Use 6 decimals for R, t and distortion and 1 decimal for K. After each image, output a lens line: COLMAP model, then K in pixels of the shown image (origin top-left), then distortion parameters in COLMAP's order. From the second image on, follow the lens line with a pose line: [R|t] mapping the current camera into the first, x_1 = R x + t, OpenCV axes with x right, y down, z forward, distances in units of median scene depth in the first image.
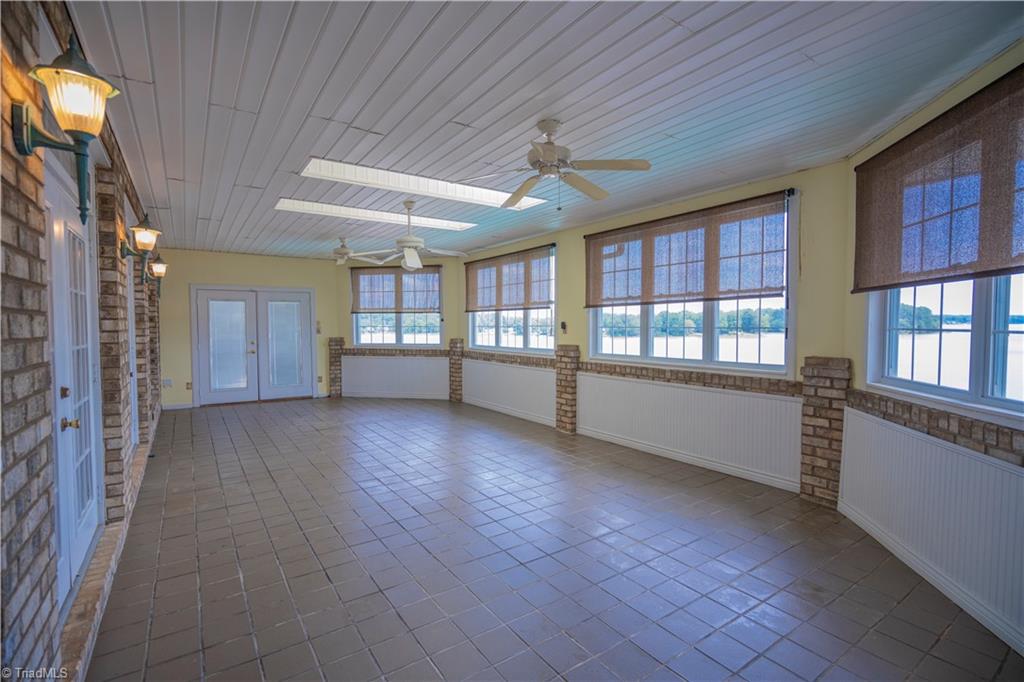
lens RADIAL K [[459.3, 0, 510.4], [0, 459.3, 344.4], [0, 0, 1]] dist [-0.002283, 0.000468]
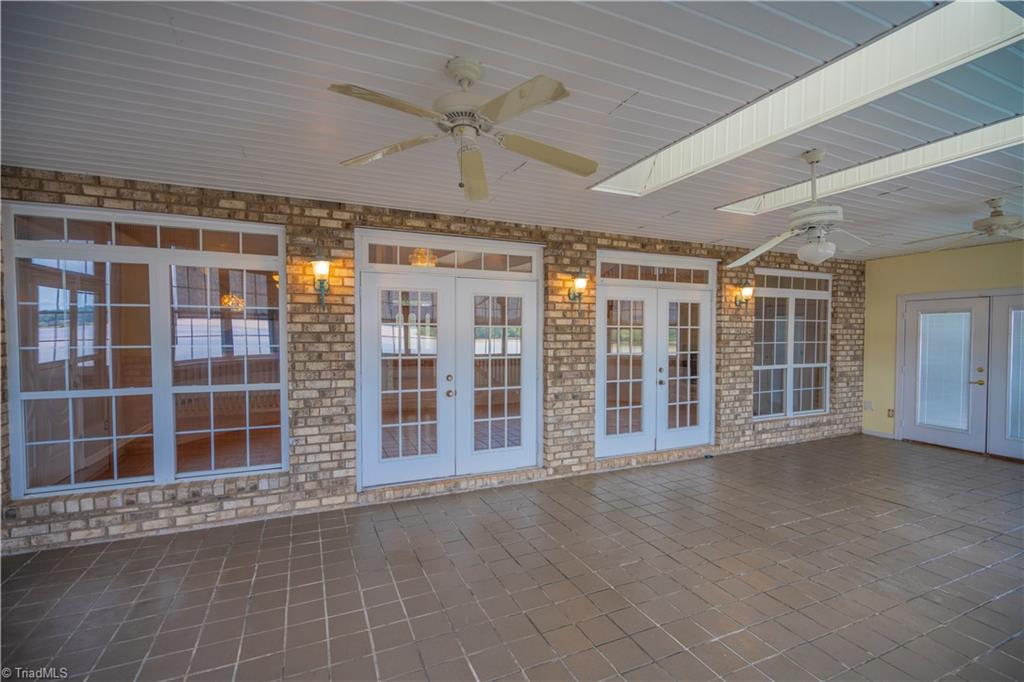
lens RADIAL K [[459.3, 0, 510.4], [0, 459.3, 344.4], [0, 0, 1]] dist [-0.002283, 0.000468]
pose [[-0.185024, 0.024466, -0.982429, 0.290780], [-0.045054, 0.998428, 0.033350, -0.036695], [0.981701, 0.050433, -0.183630, 0.470674]]
